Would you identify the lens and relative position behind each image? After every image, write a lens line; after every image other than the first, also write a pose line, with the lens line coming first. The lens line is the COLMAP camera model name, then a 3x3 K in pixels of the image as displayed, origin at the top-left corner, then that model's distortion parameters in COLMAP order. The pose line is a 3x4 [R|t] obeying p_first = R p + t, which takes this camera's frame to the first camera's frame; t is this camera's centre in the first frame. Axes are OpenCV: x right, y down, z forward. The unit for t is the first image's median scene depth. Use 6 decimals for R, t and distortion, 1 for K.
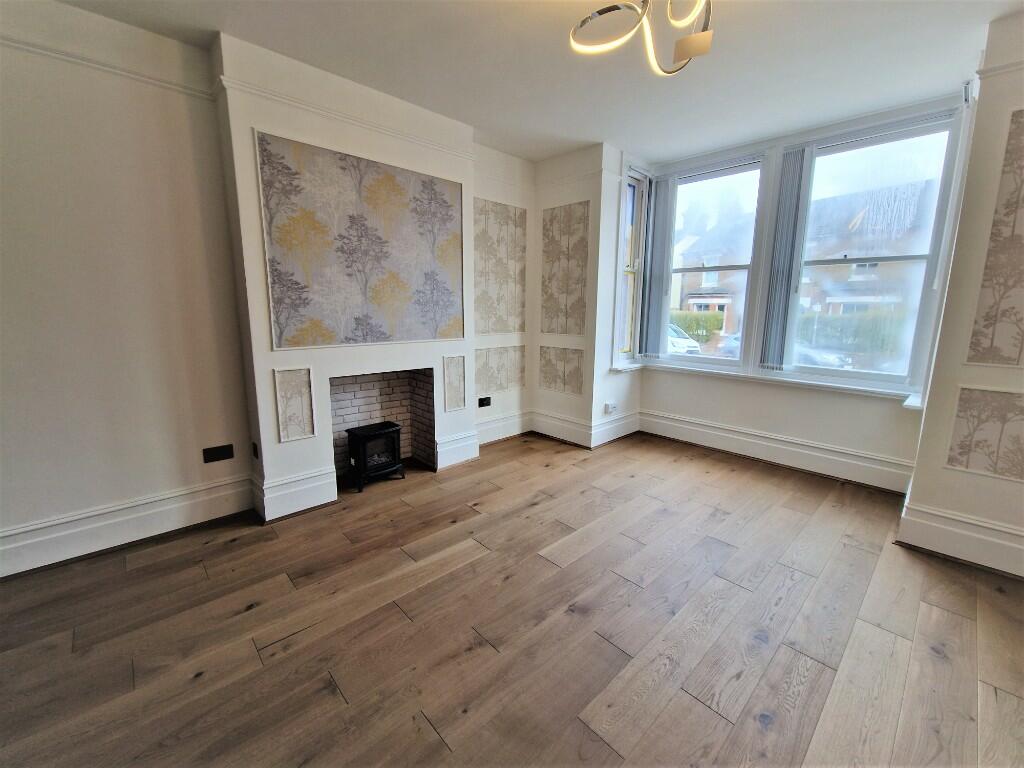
lens RADIAL K [[423.0, 0, 520.3], [0, 423.0, 381.8], [0, 0, 1]] dist [0.002550, -0.001905]
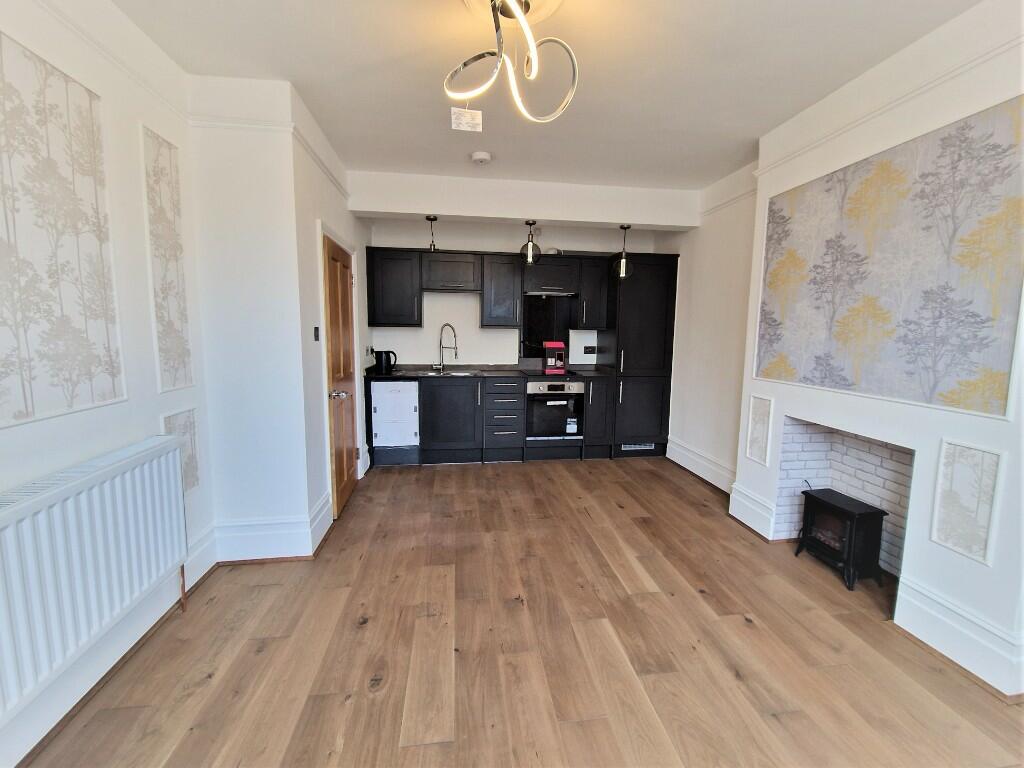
lens RADIAL K [[423.0, 0, 492.1], [0, 423.0, 378.9], [0, 0, 1]] dist [0.002550, -0.001905]
pose [[-0.622874, 0.077253, -0.778498, 0.751437], [-0.150397, 0.964726, 0.216065, -0.207565], [0.767729, 0.251665, -0.589284, 1.085920]]
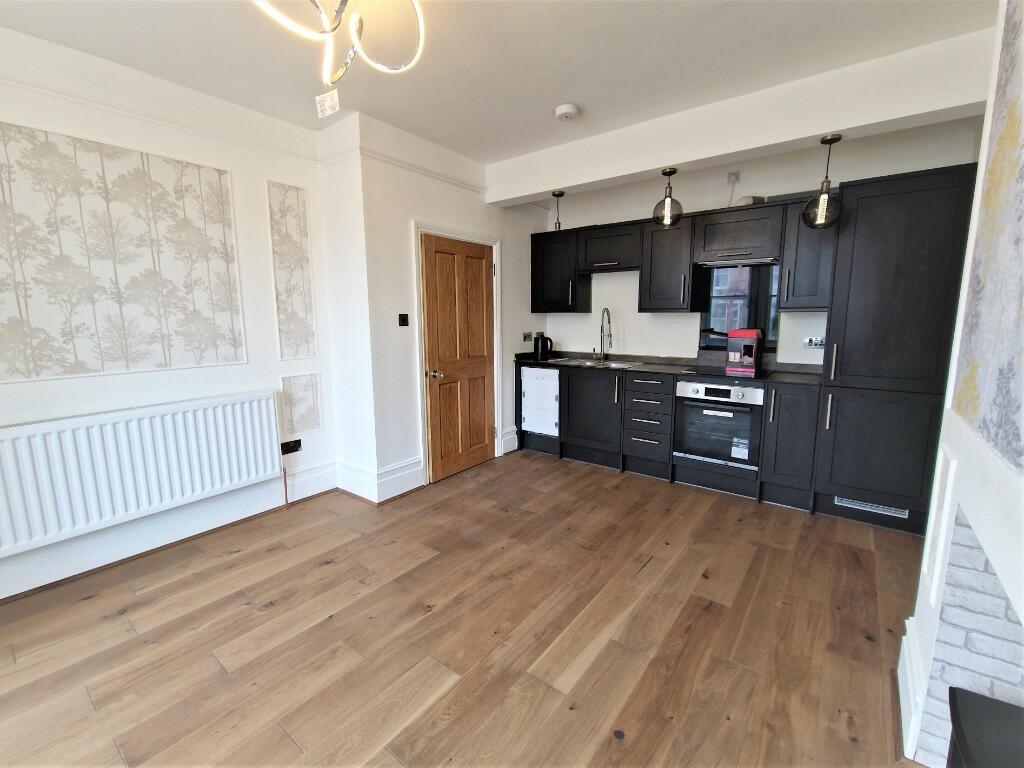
lens RADIAL K [[423.0, 0, 506.7], [0, 423.0, 378.3], [0, 0, 1]] dist [0.002550, -0.001905]
pose [[-0.990908, 0.017596, -0.133385, 0.044681], [-0.025417, 0.949075, 0.314024, -0.257147], [0.132118, 0.314559, -0.939999, 1.358571]]
